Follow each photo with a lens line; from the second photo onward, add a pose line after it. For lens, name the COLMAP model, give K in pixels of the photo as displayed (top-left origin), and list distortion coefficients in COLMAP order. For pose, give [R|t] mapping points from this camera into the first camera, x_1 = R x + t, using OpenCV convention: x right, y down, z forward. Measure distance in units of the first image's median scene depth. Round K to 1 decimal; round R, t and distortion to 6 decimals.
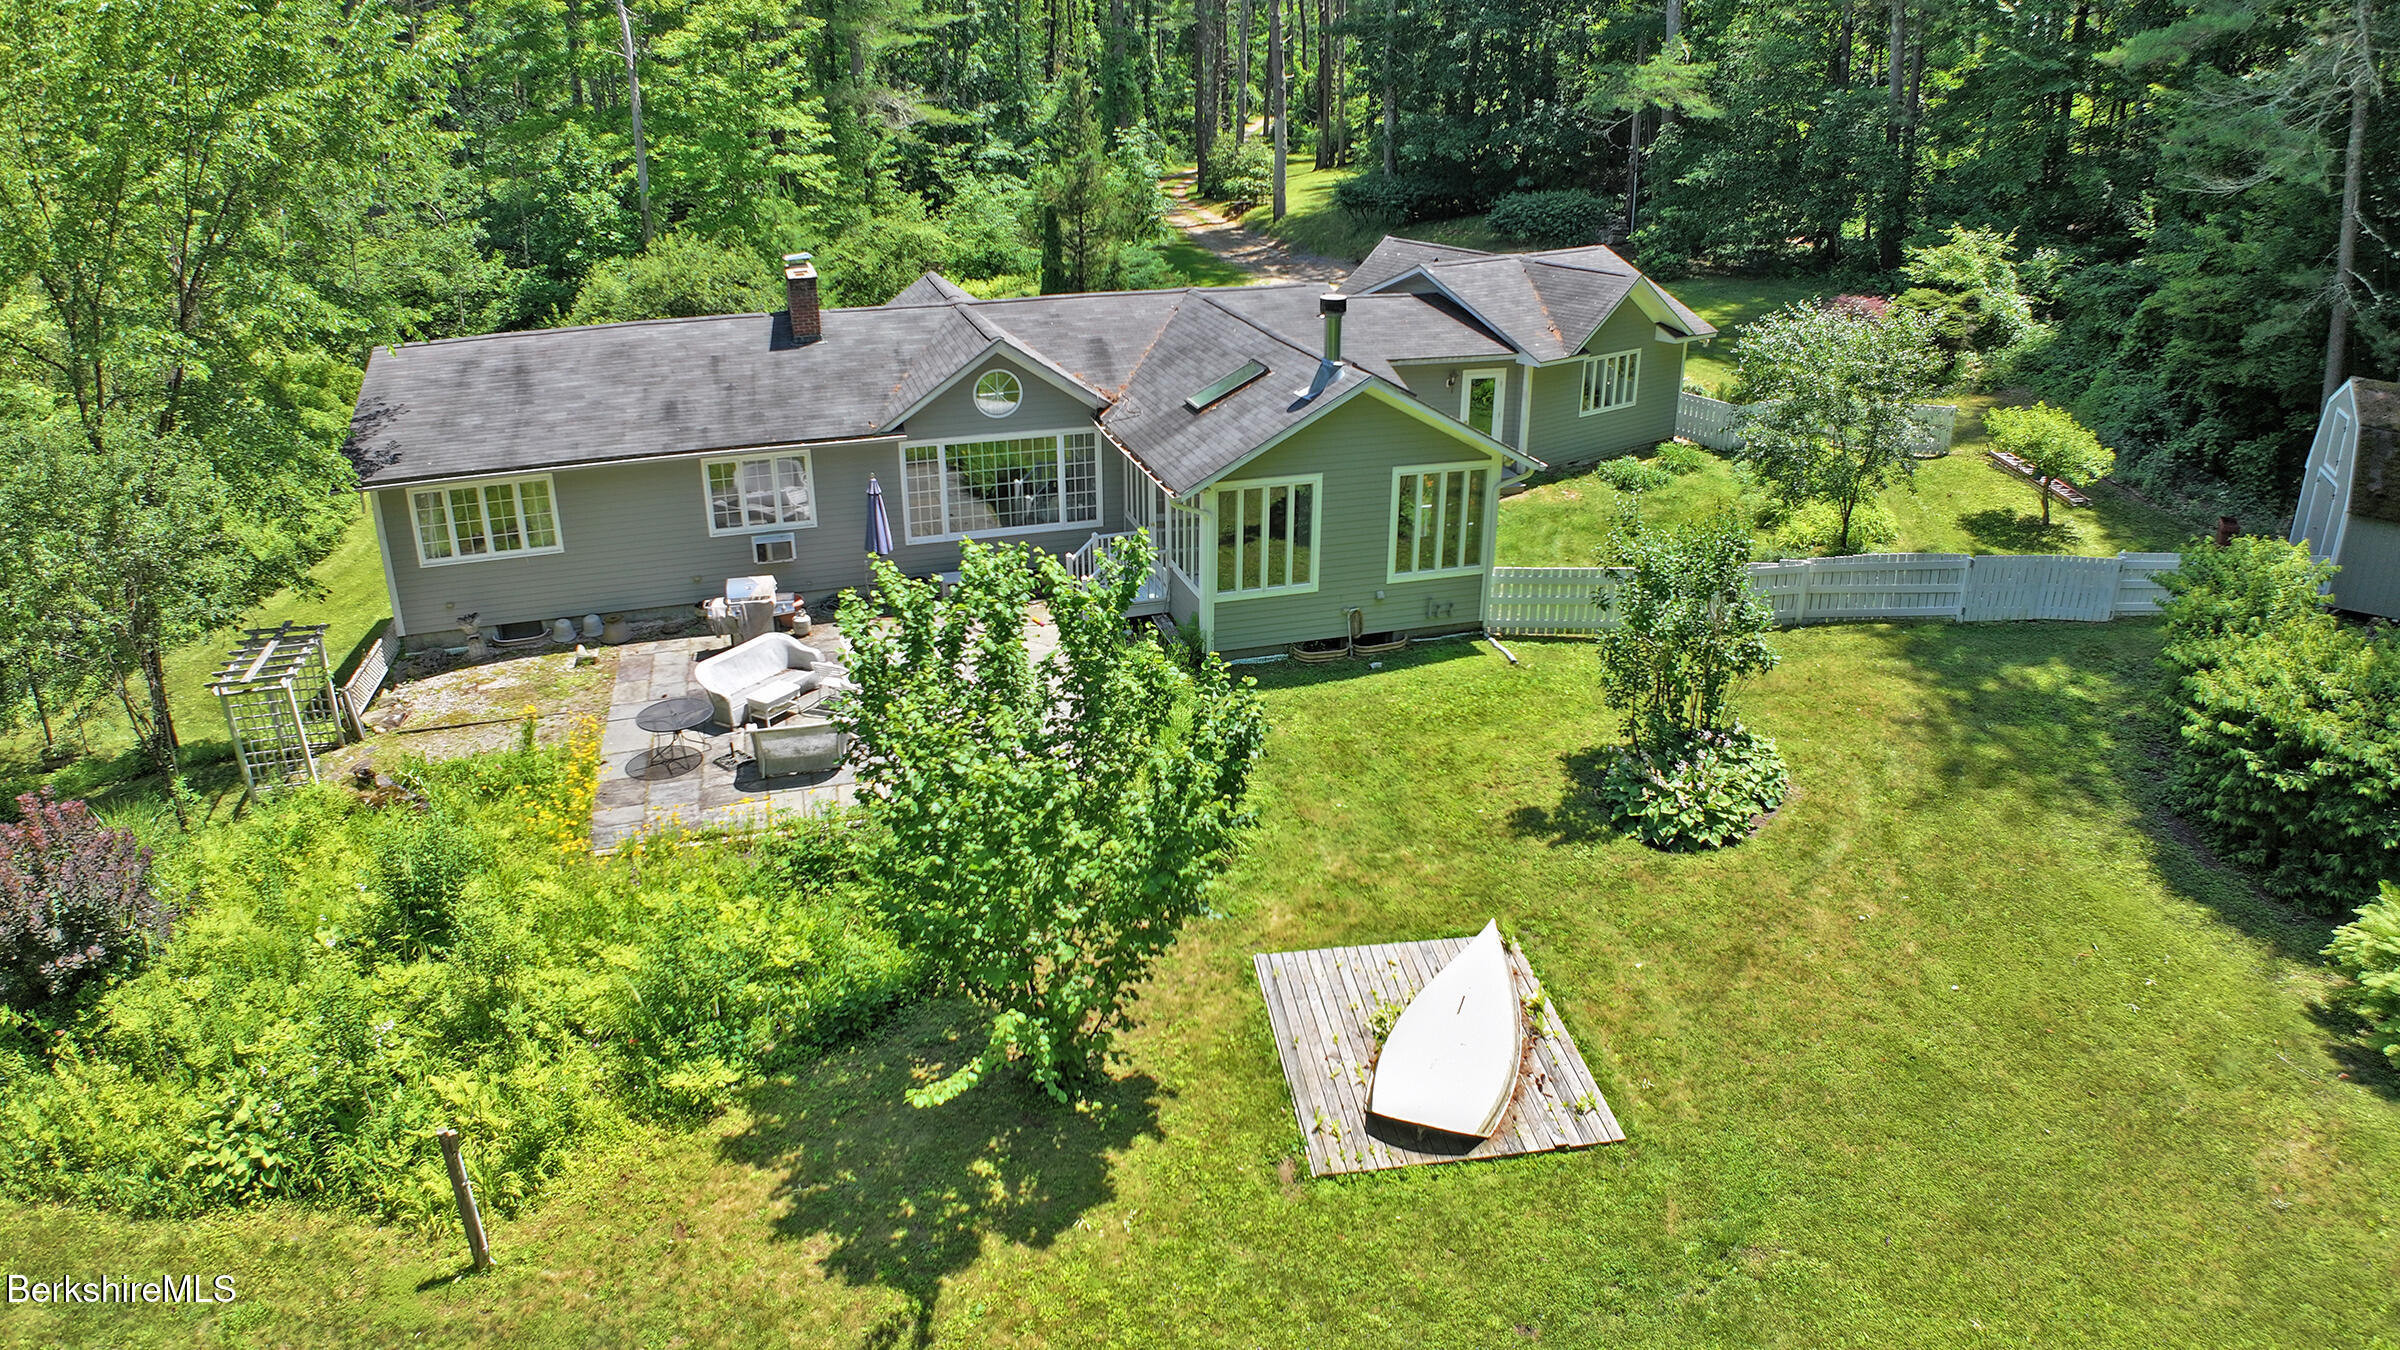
lens RADIAL K [[1474.0, 0, 1246.0], [0, 1474.0, 673.6], [0, 0, 1]] dist [-0.158222, 0.003571]
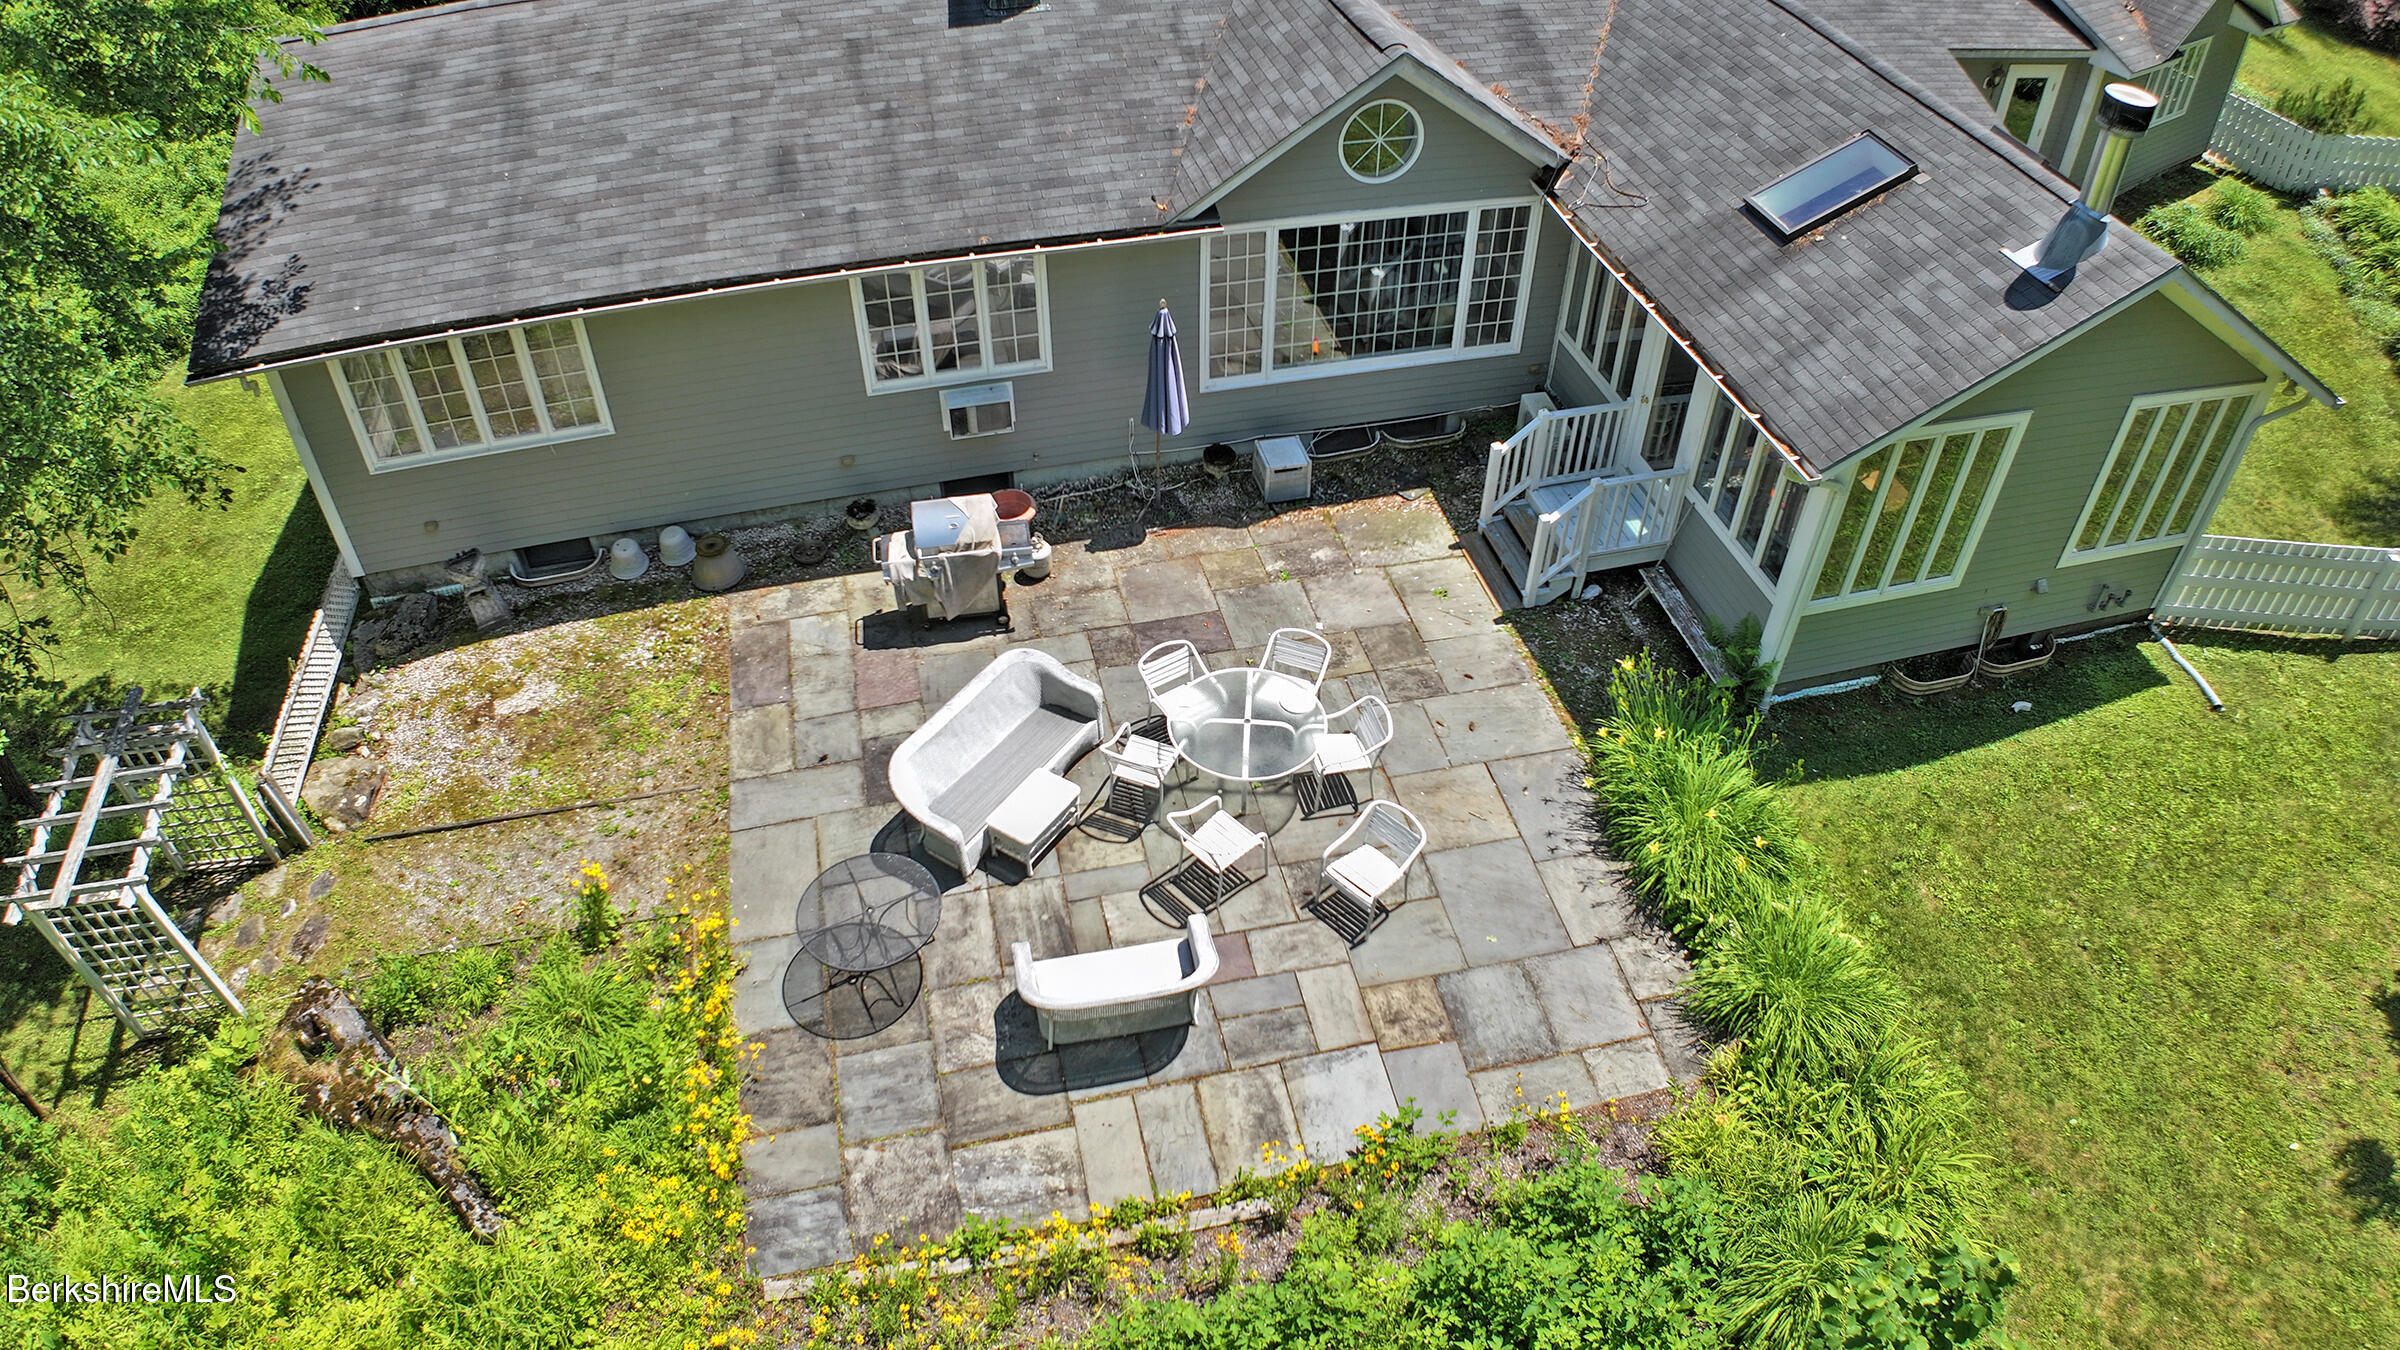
lens RADIAL K [[1474.0, 0, 1246.0], [0, 1474.0, 673.6], [0, 0, 1]] dist [-0.158222, 0.003571]
pose [[0.998043, 0.050926, -0.036285, -0.203686], [-0.035198, 0.937145, 0.347161, -0.203459], [0.051684, -0.345204, 0.937103, 0.447979]]
